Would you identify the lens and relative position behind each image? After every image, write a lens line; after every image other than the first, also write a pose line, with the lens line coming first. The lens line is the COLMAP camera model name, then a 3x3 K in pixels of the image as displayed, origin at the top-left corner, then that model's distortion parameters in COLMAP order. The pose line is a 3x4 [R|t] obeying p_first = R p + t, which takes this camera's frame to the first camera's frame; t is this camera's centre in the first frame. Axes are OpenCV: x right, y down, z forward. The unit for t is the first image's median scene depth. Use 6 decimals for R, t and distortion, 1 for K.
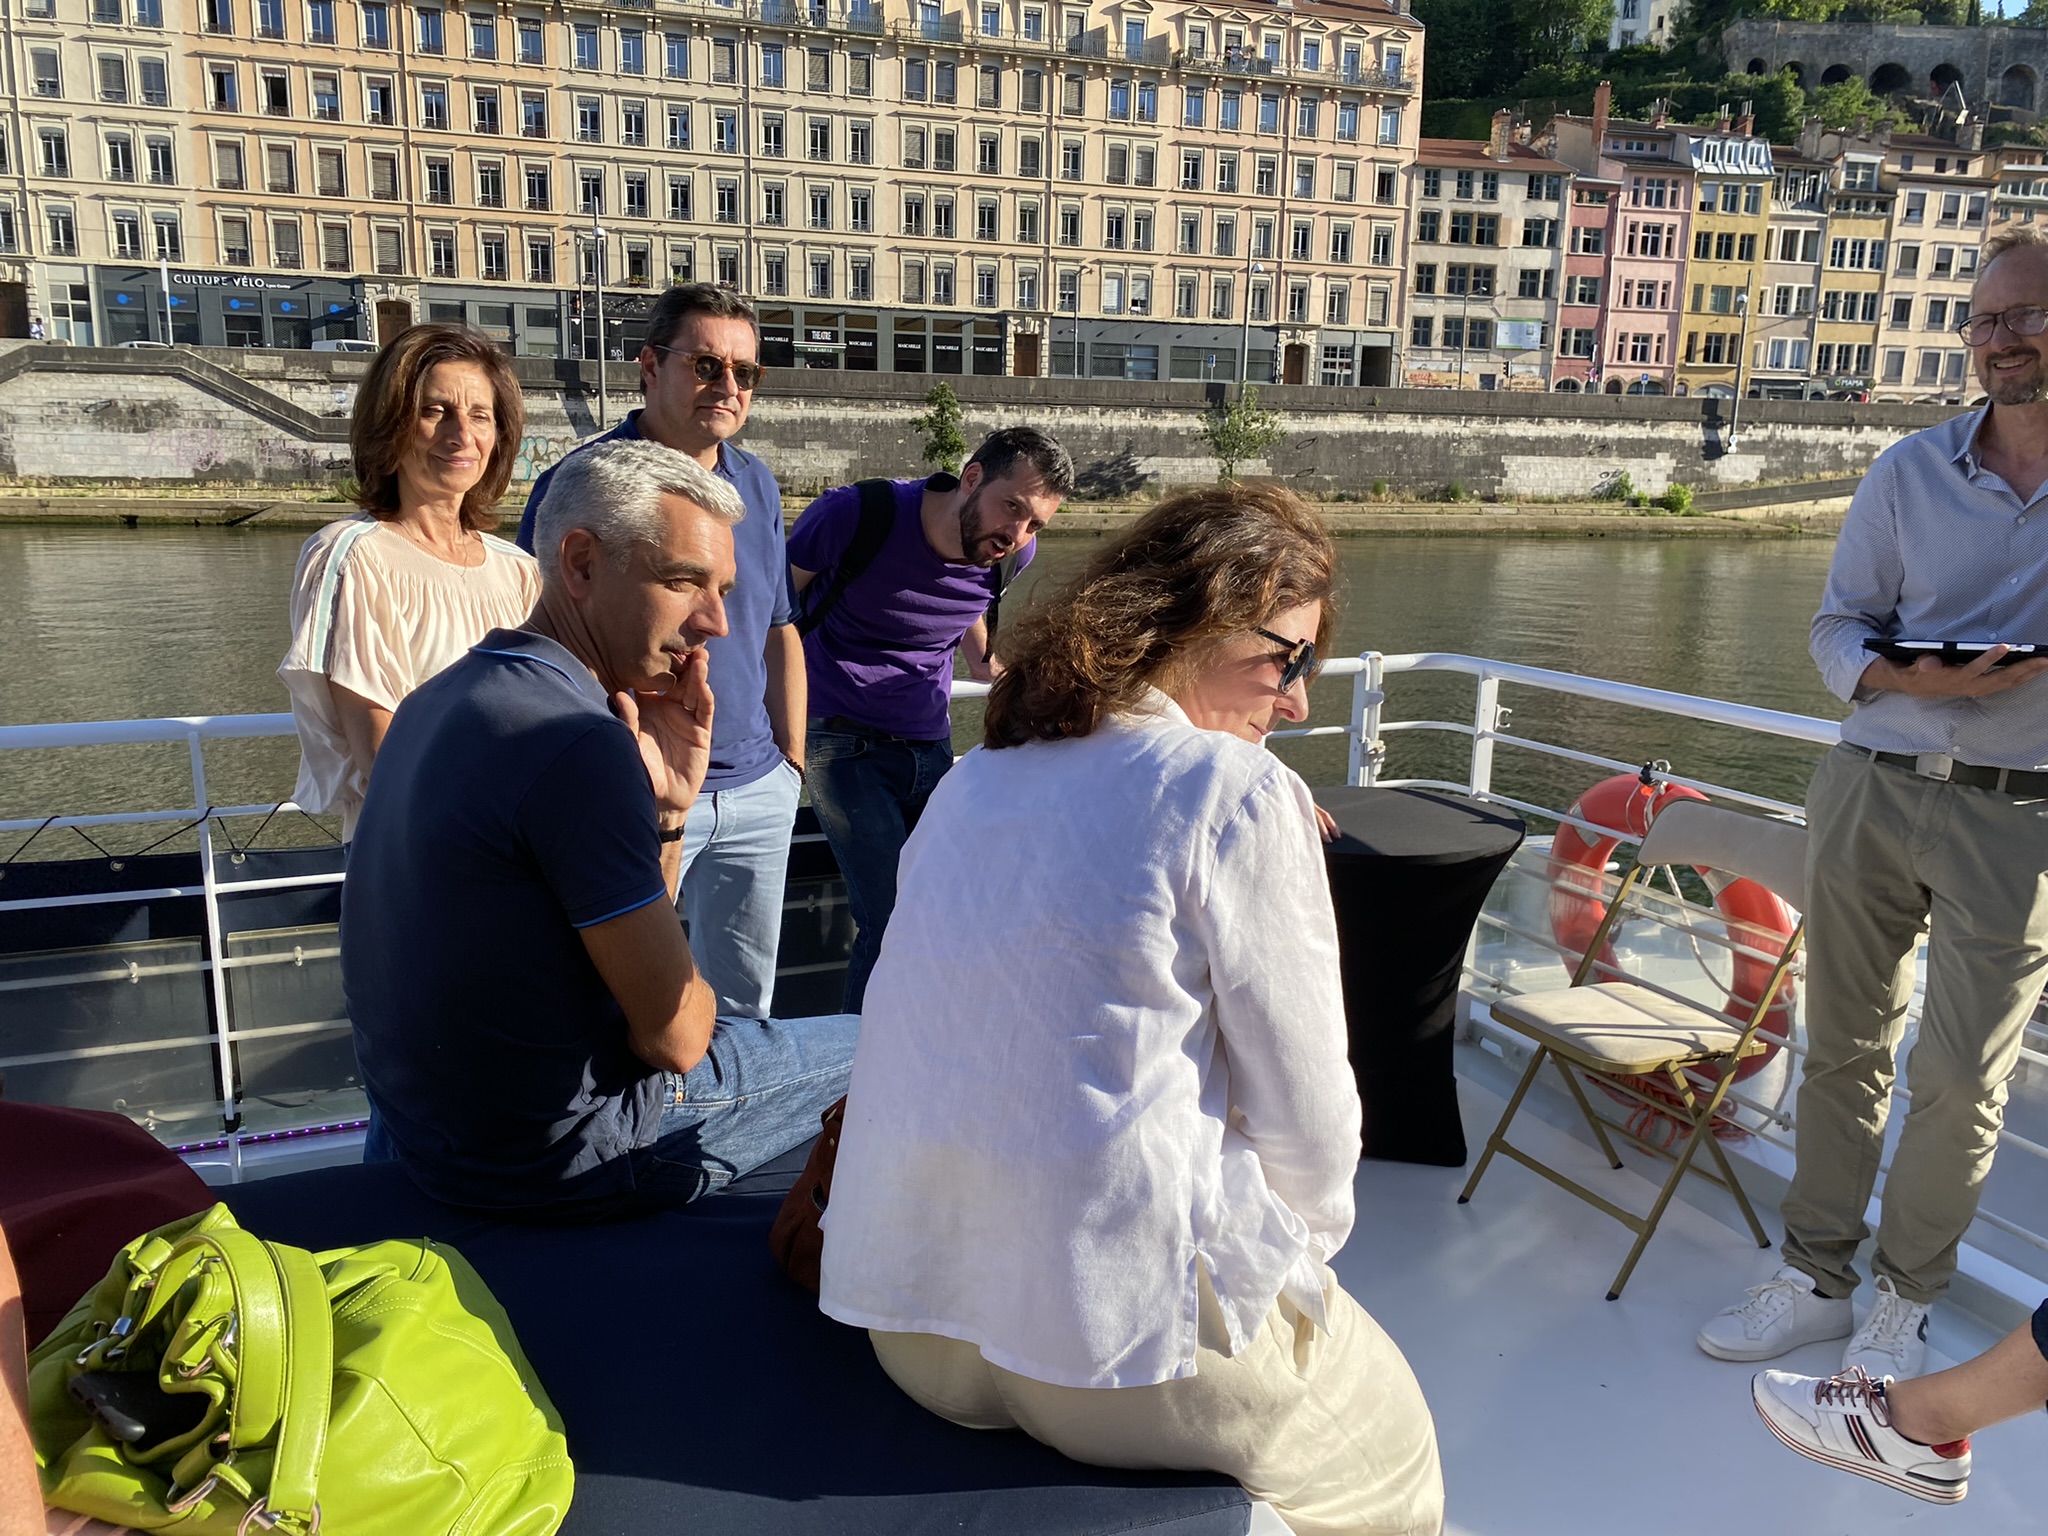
lens RADIAL K [[1645.3, 0, 995.8], [0, 1645.3, 772.5], [0, 0, 1]] dist [0.012163, 0.005330]
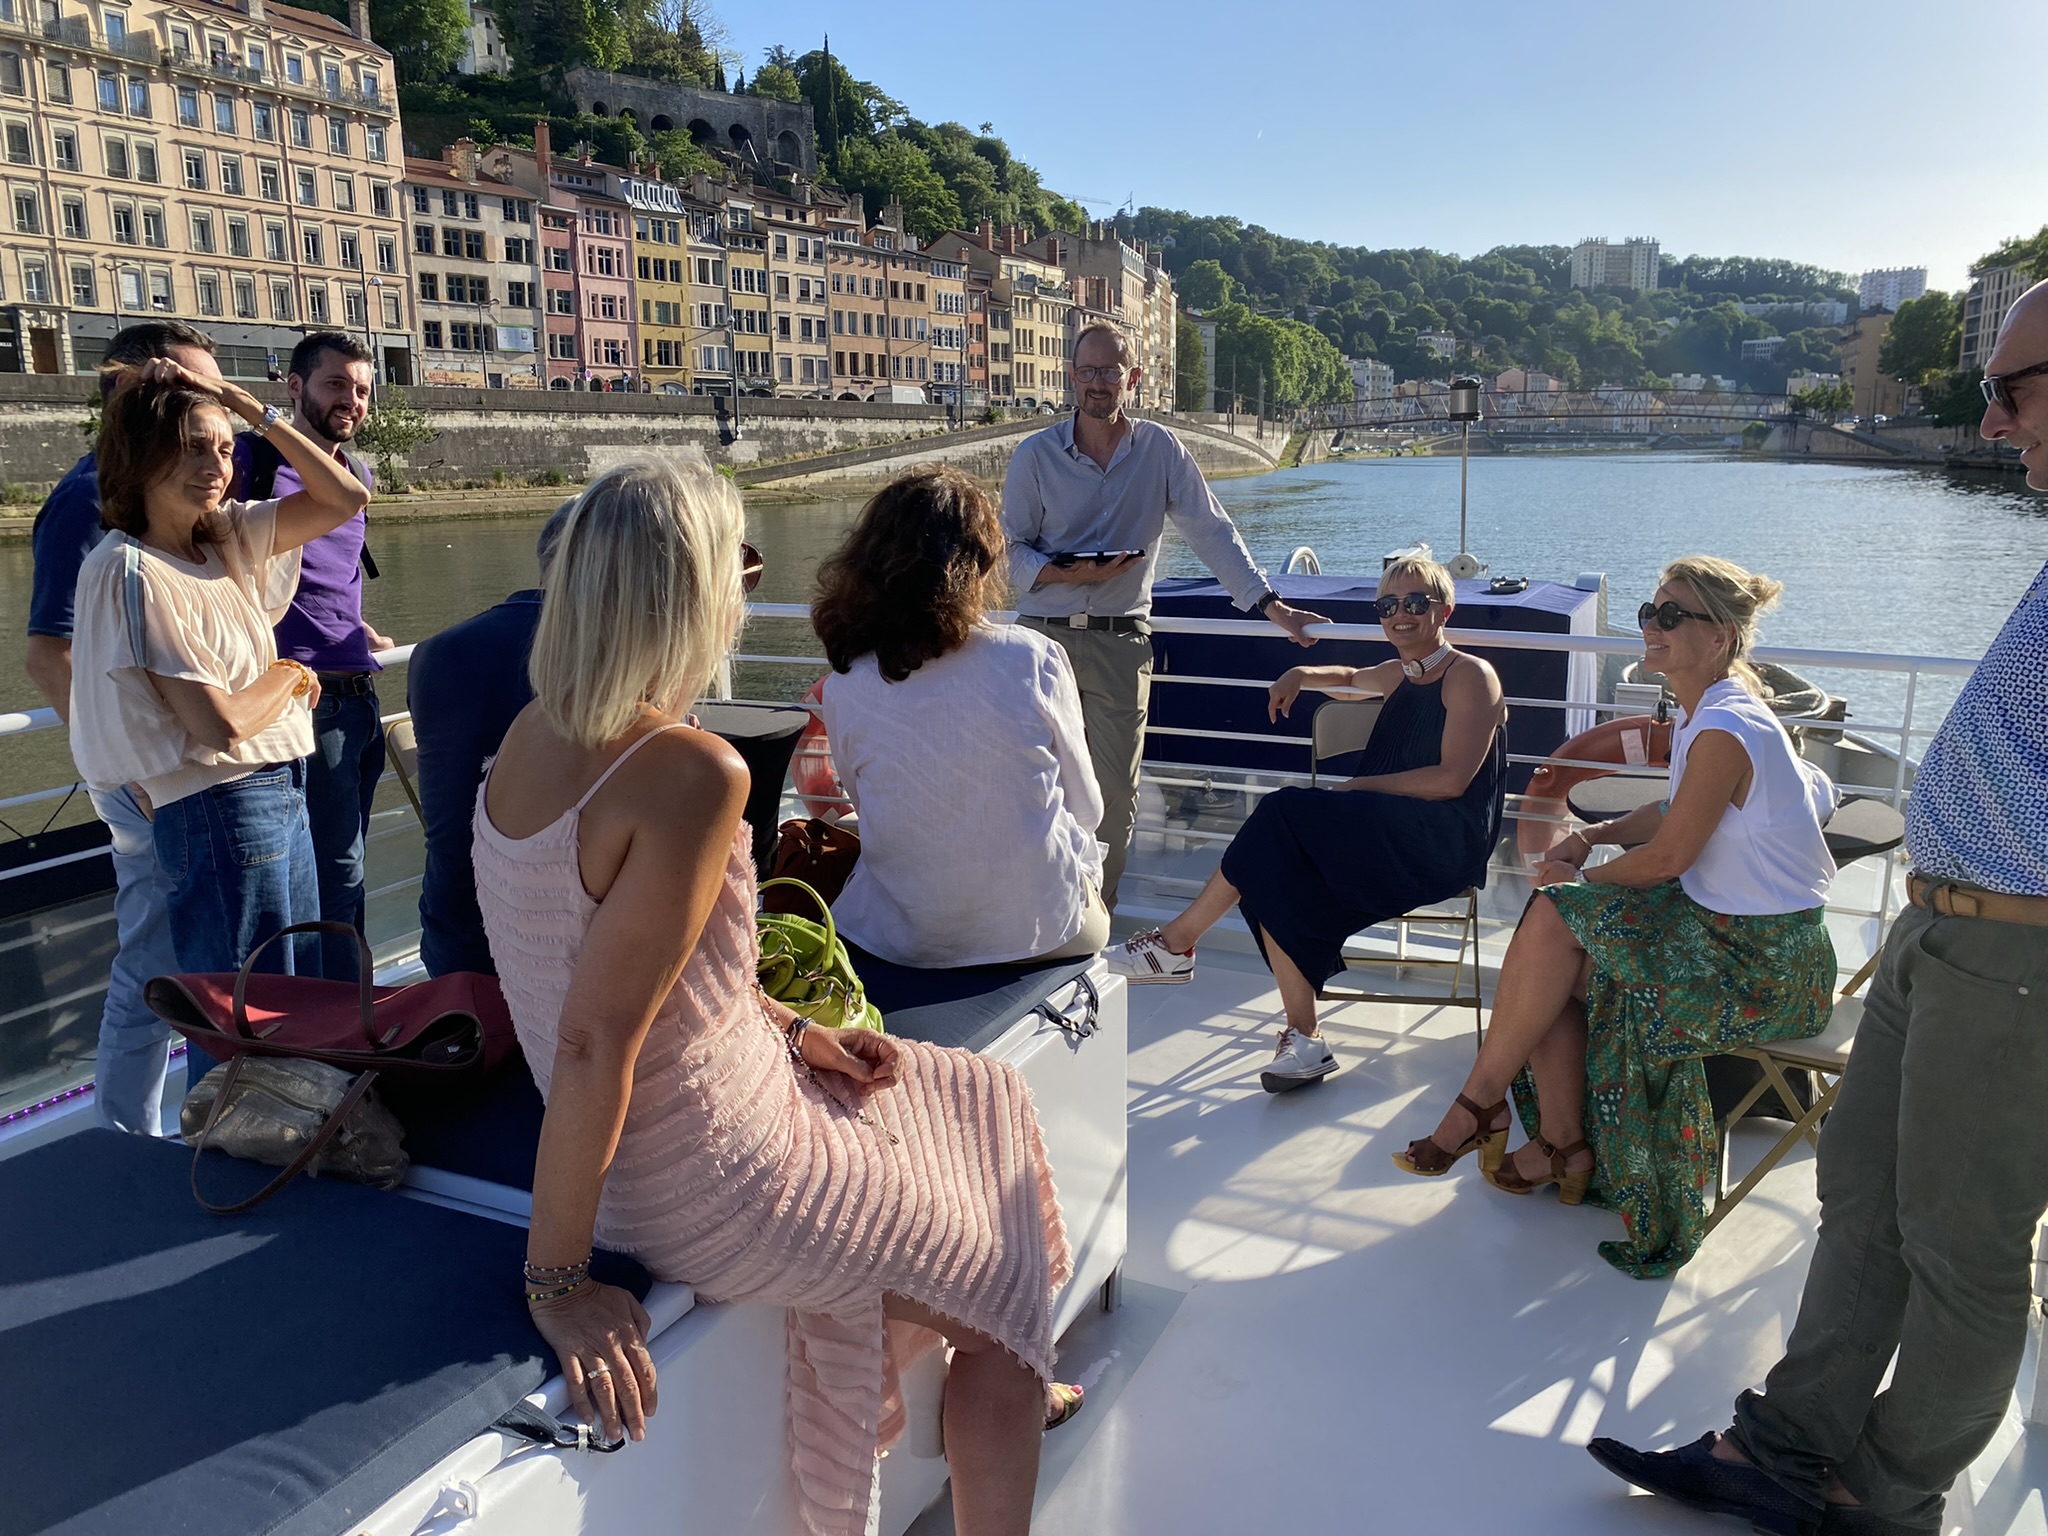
lens RADIAL K [[1645.3, 0, 995.8], [0, 1645.3, 772.5], [0, 0, 1]] dist [0.012163, 0.005330]
pose [[0.749142, -0.153274, 0.644432, -0.217206], [0.147779, 0.987014, 0.062963, 0.008216], [-0.645714, 0.048066, 0.762065, -0.071336]]
